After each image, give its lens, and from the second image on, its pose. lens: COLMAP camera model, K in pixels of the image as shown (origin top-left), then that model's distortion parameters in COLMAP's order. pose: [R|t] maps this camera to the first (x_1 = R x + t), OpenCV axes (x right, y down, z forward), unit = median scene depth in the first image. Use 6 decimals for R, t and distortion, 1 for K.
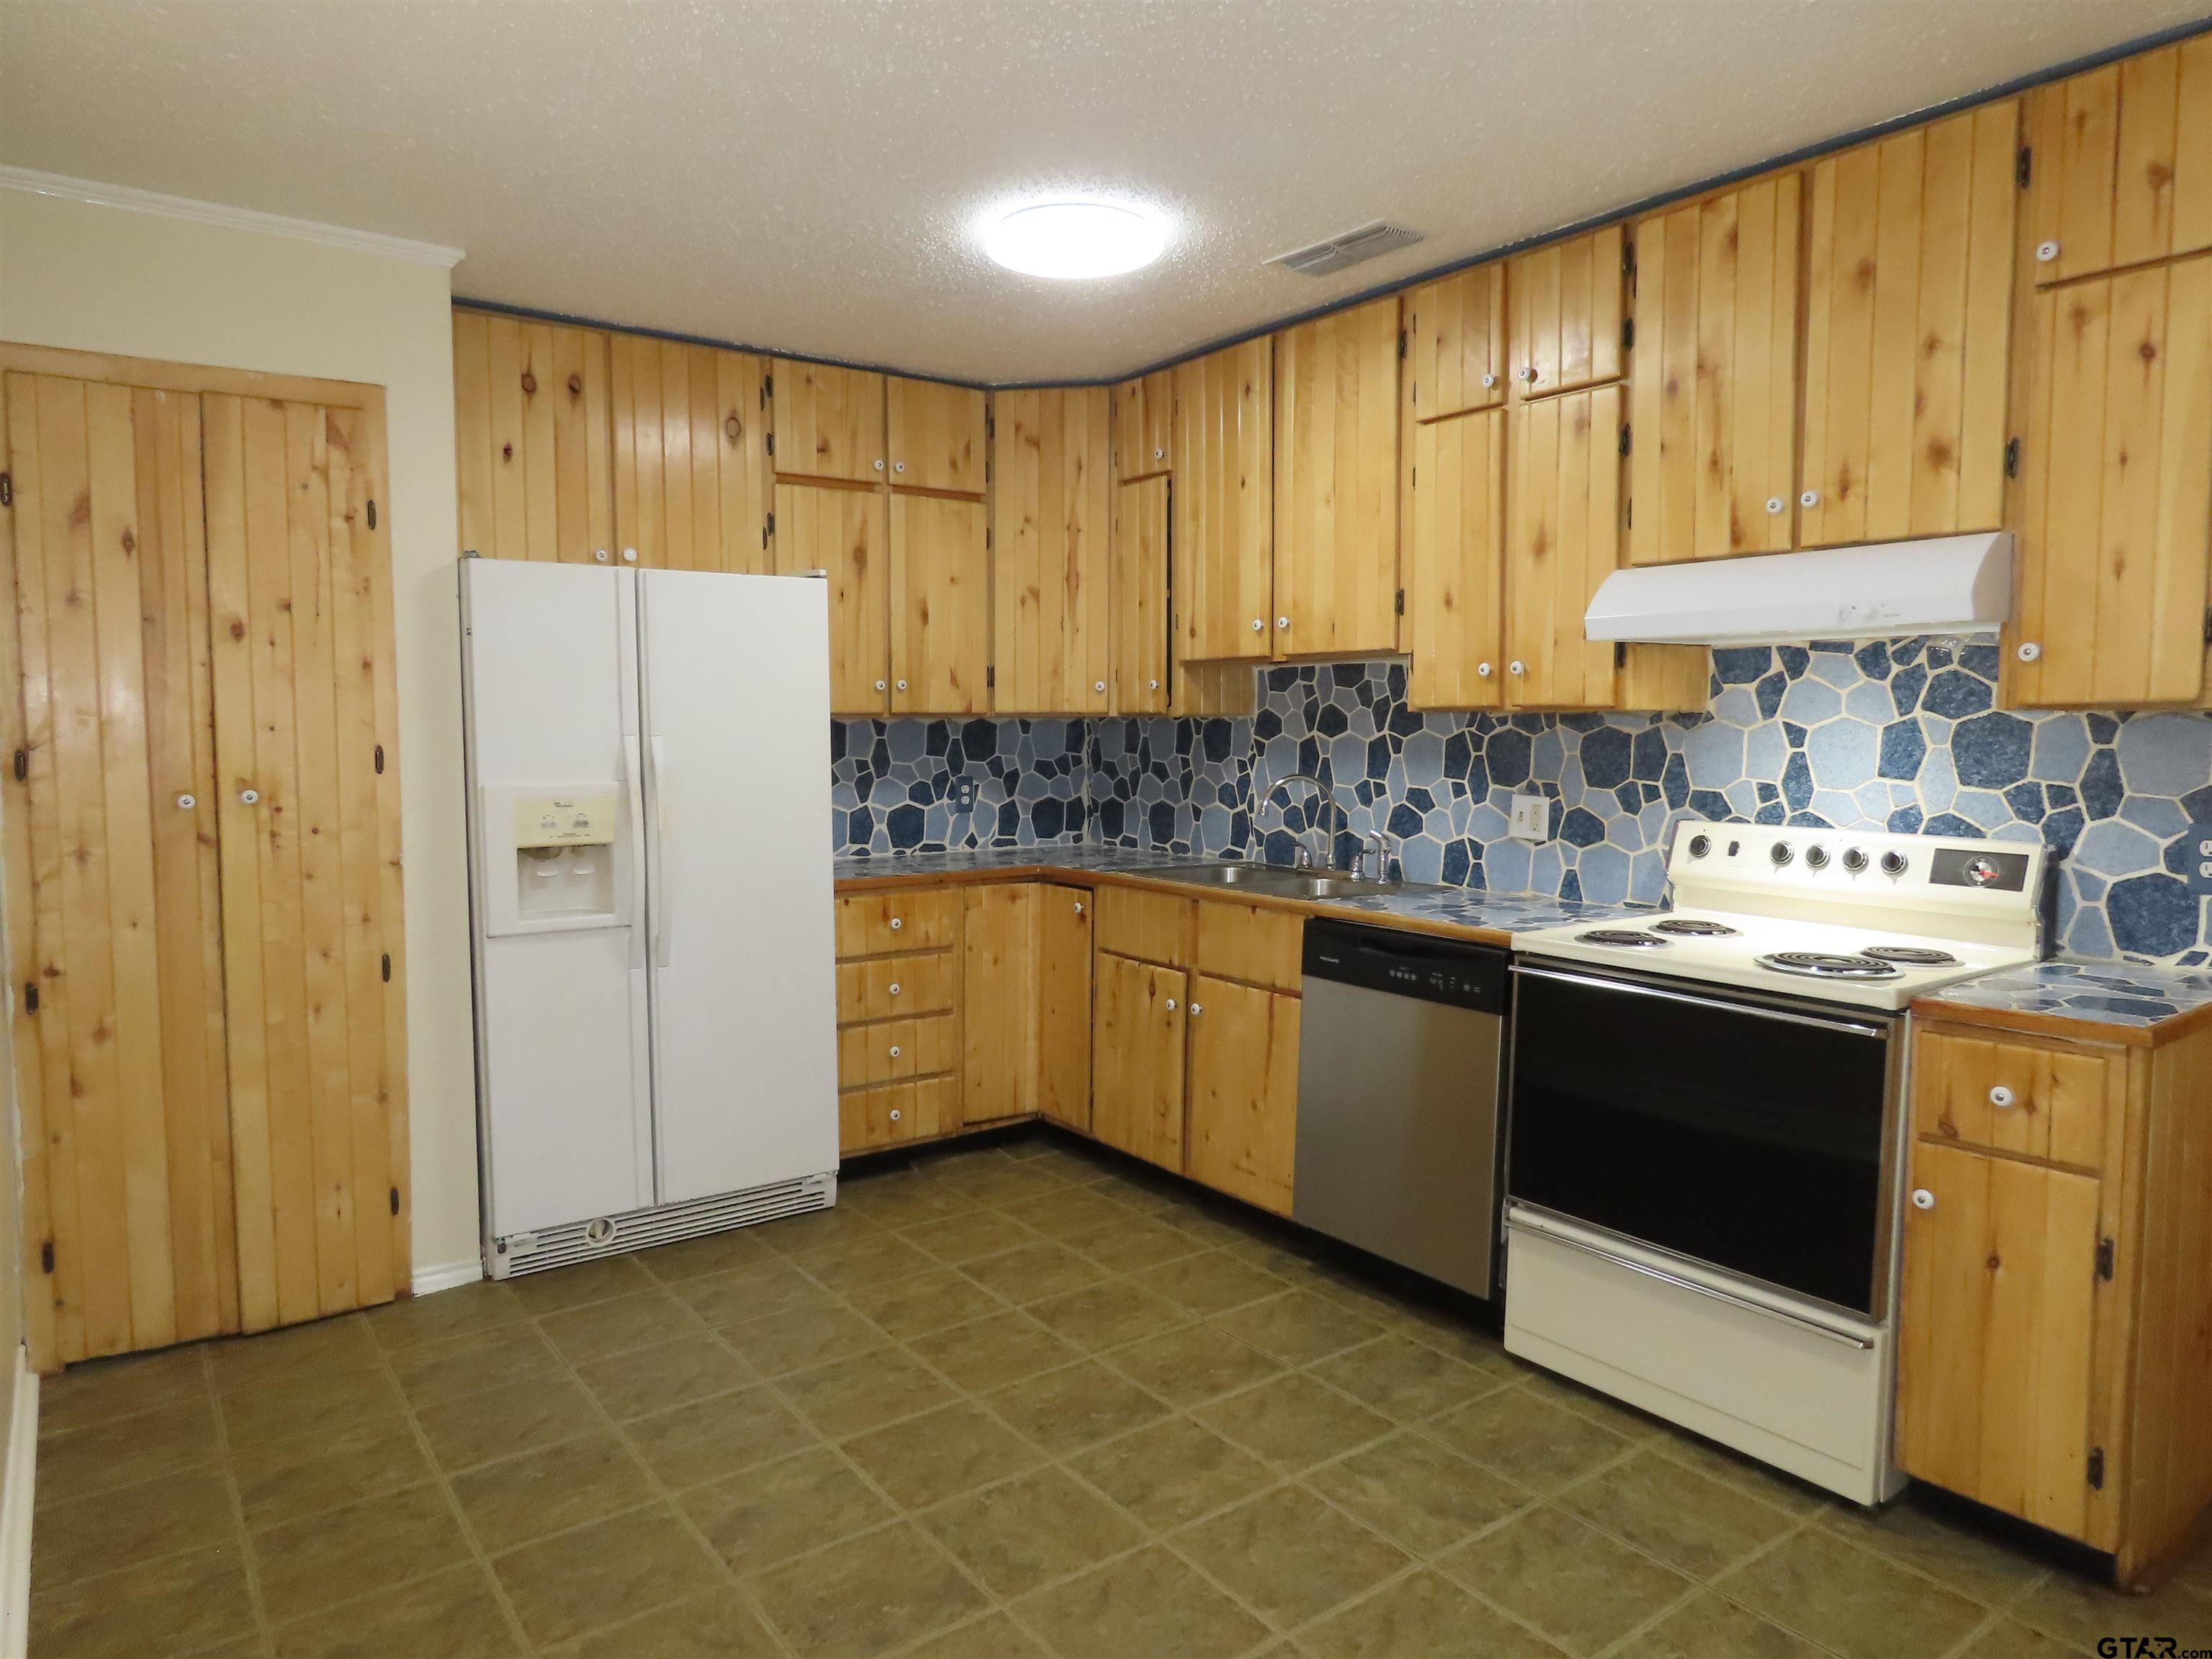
lens RADIAL K [[1425.1, 0, 1094.2], [0, 1425.1, 828.6], [0, 0, 1]] dist [-0.014258, 0.000328]
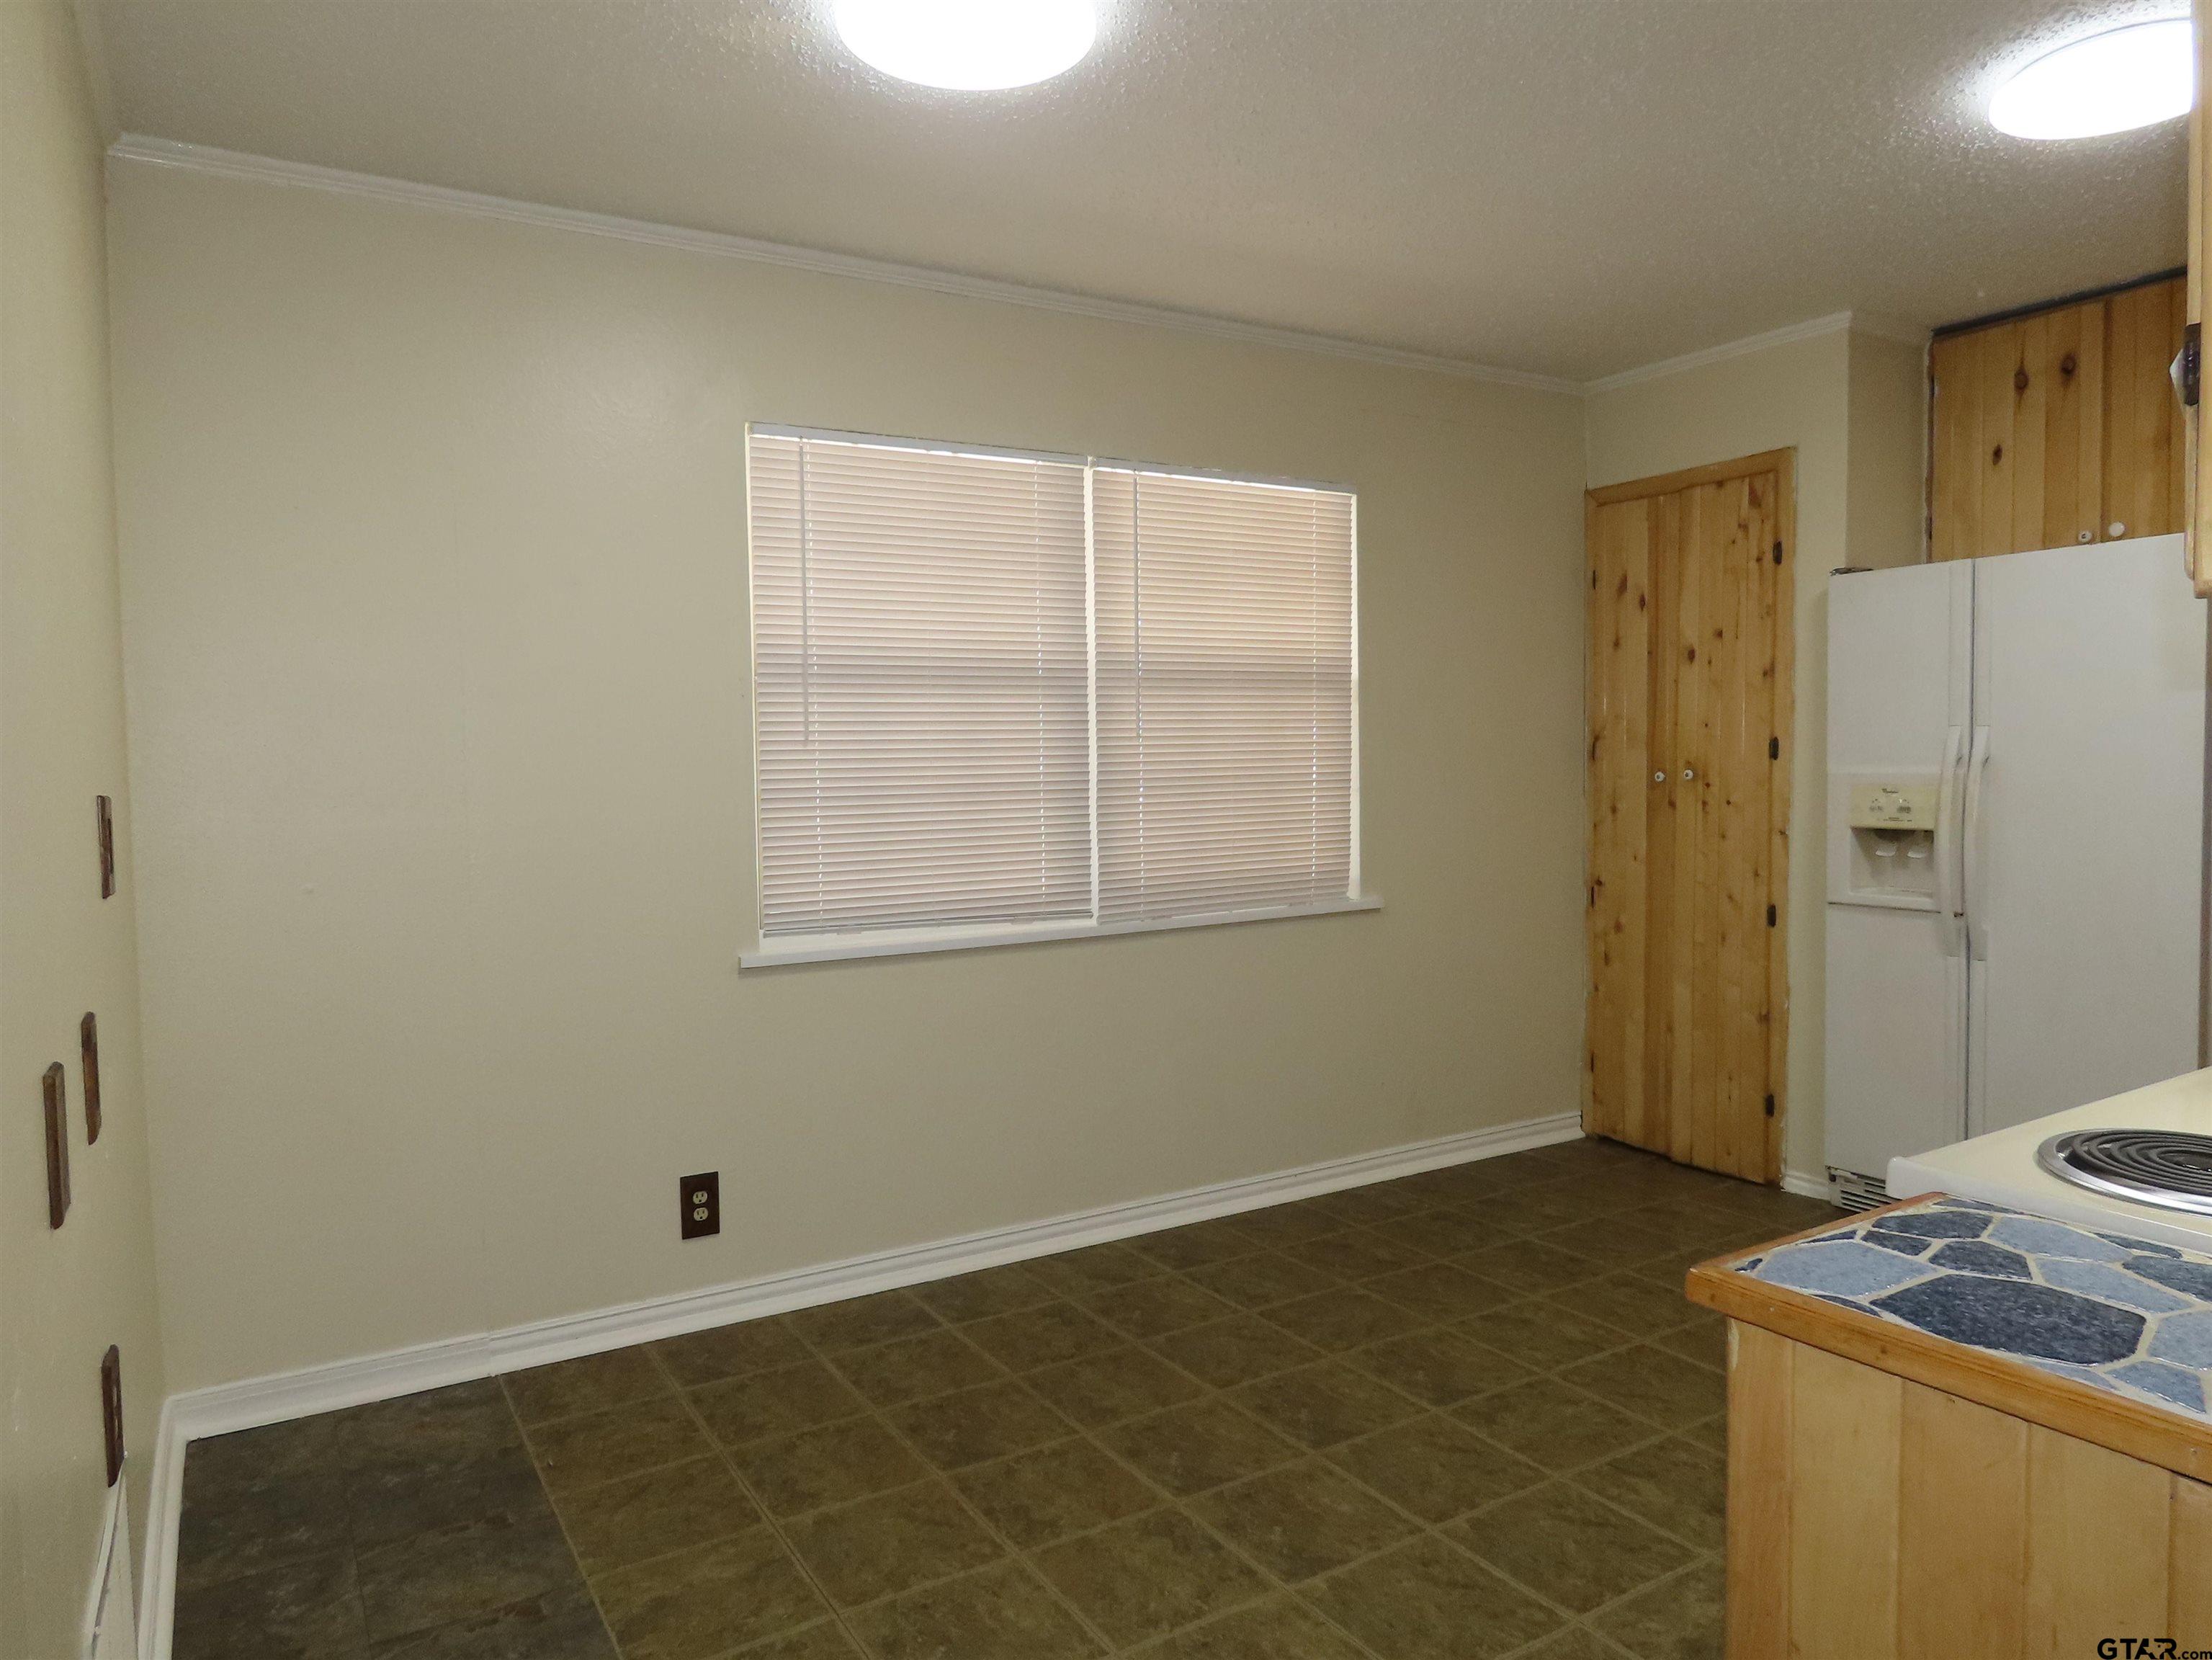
lens RADIAL K [[1425.3, 0, 1102.4], [0, 1425.3, 846.5], [0, 0, 1]] dist [-0.014258, 0.000328]
pose [[-0.088503, 0.065852, -0.993897, 0.817381], [-0.058742, 0.995731, 0.071204, -0.017590], [0.994342, 0.064686, -0.084257, 0.536532]]
